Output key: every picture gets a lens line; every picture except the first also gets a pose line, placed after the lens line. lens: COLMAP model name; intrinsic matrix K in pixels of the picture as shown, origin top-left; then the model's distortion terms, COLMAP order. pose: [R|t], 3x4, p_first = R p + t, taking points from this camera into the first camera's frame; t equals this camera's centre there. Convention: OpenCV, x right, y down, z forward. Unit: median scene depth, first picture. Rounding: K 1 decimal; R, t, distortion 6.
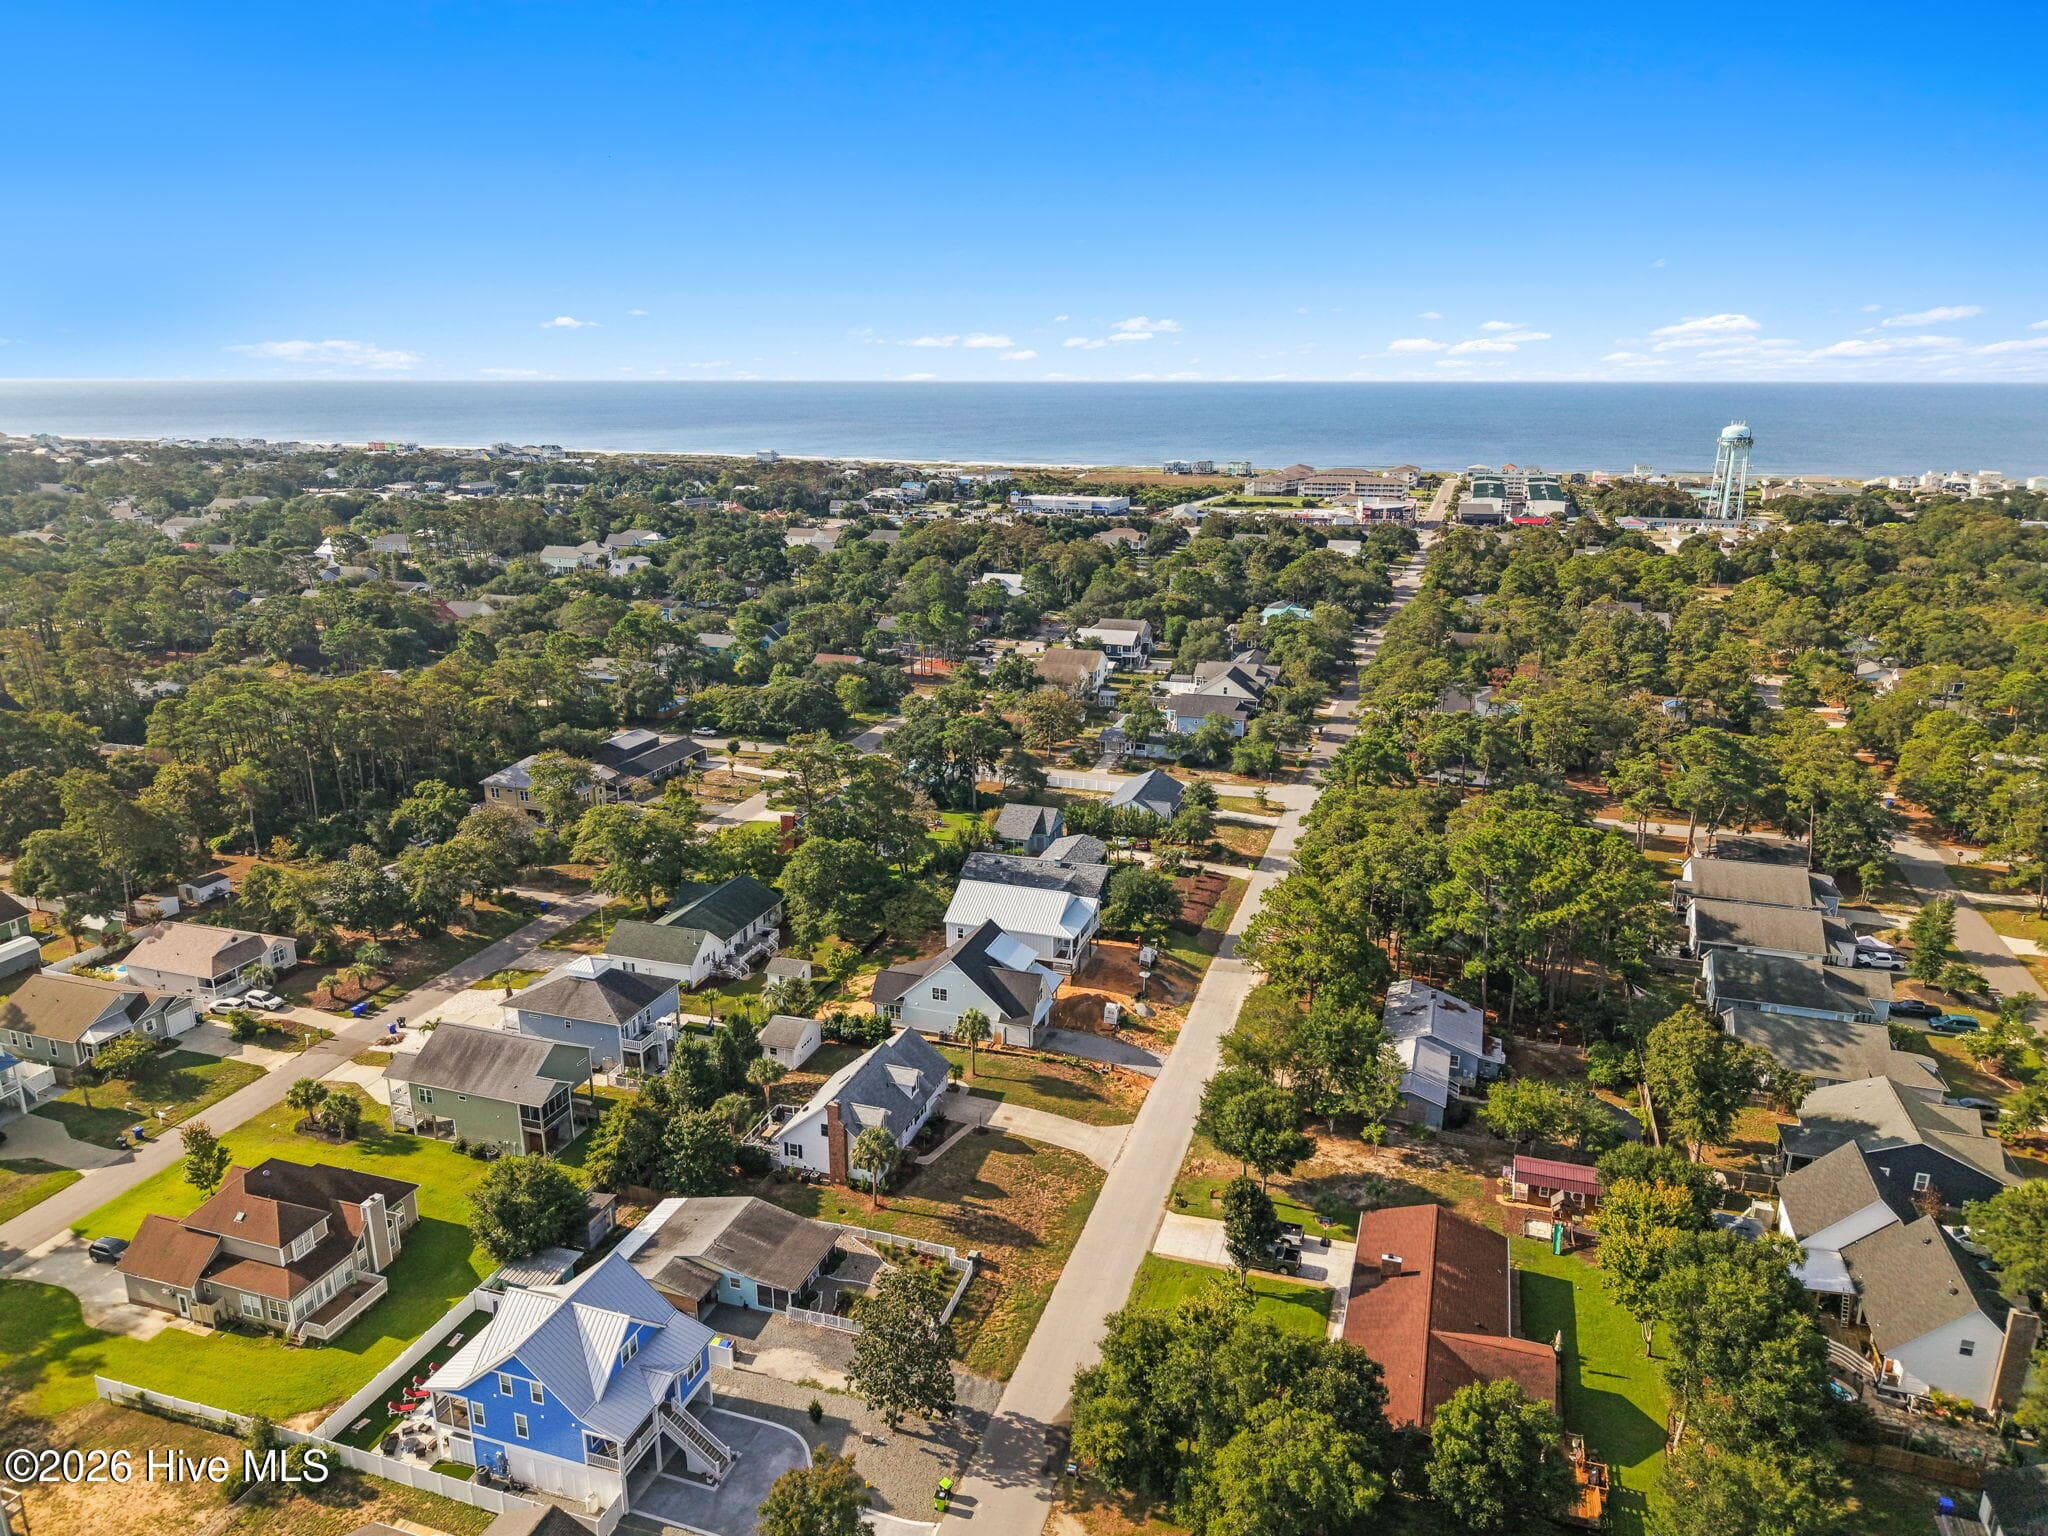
lens RADIAL K [[1377.6, 0, 1024.0], [0, 1377.6, 768.0], [0, 0, 1]] dist [0.009903, -0.001448]
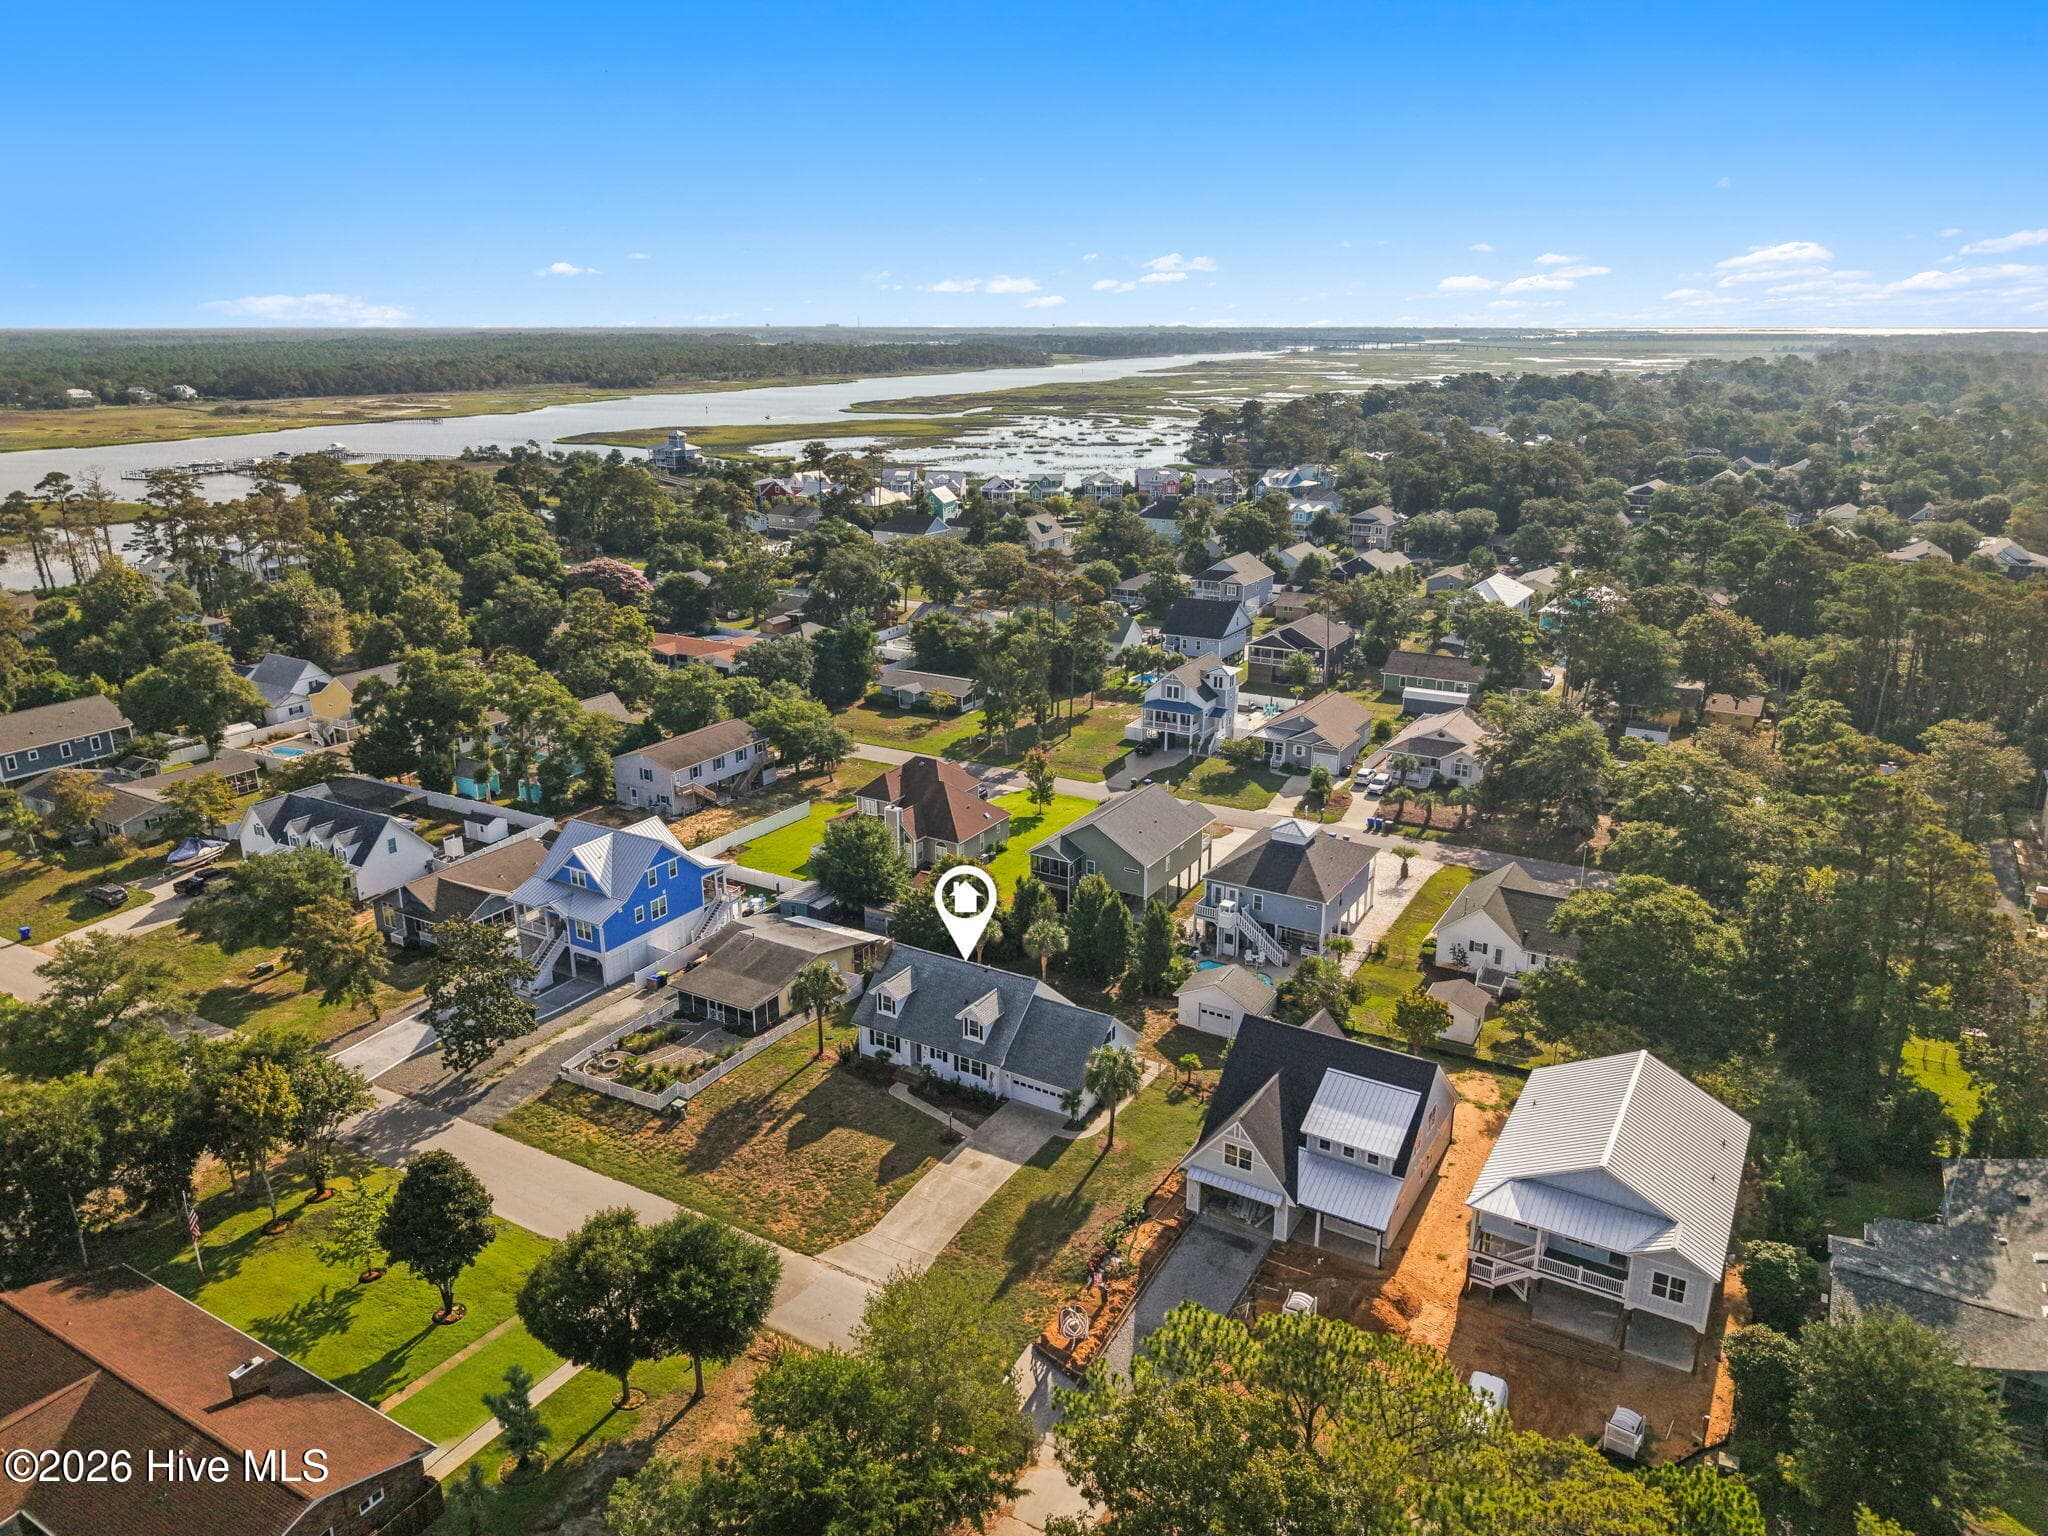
lens RADIAL K [[1377.6, 0, 1024.0], [0, 1377.6, 768.0], [0, 0, 1]] dist [0.009903, -0.001448]
pose [[-0.217489, 0.295737, -0.930182, 0.451307], [-0.266868, 0.898664, 0.348114, -0.127123], [0.938871, 0.323947, -0.116527, 0.869468]]
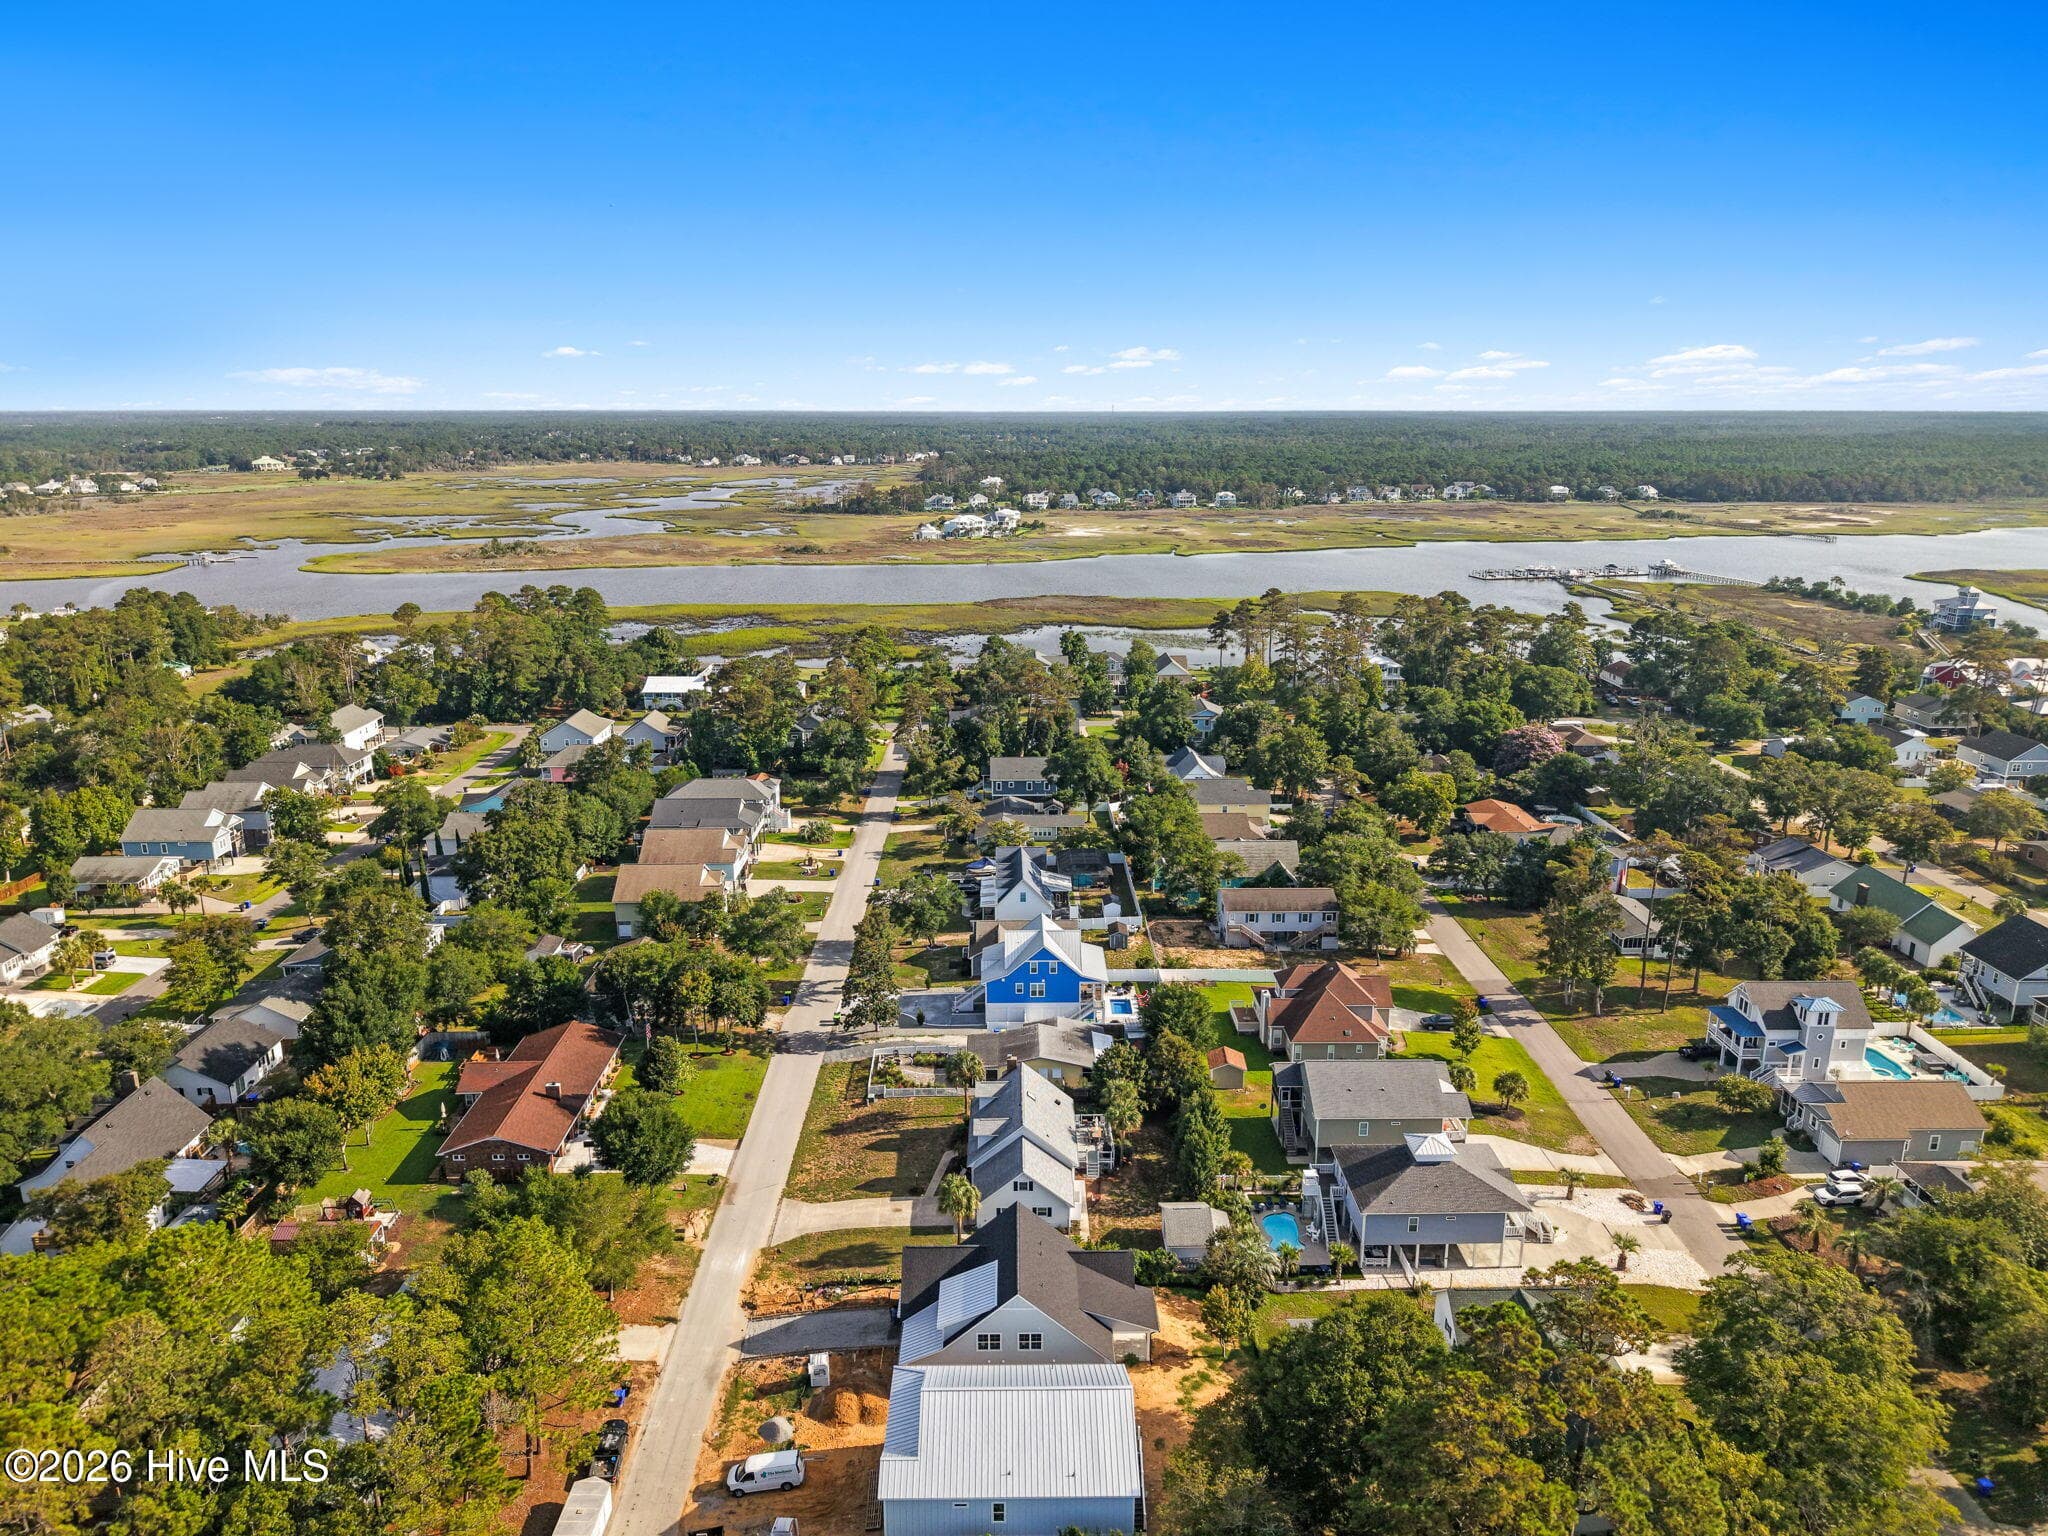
lens RADIAL K [[1355.0, 0, 1024.0], [0, 1355.0, 768.0], [0, 0, 1]] dist [-0.021634, -0.001110]
pose [[-0.944037, 0.079376, -0.320146, 0.152059], [-0.095192, 0.863746, 0.494855, -0.407172], [0.315805, 0.497637, -0.807852, 1.372155]]
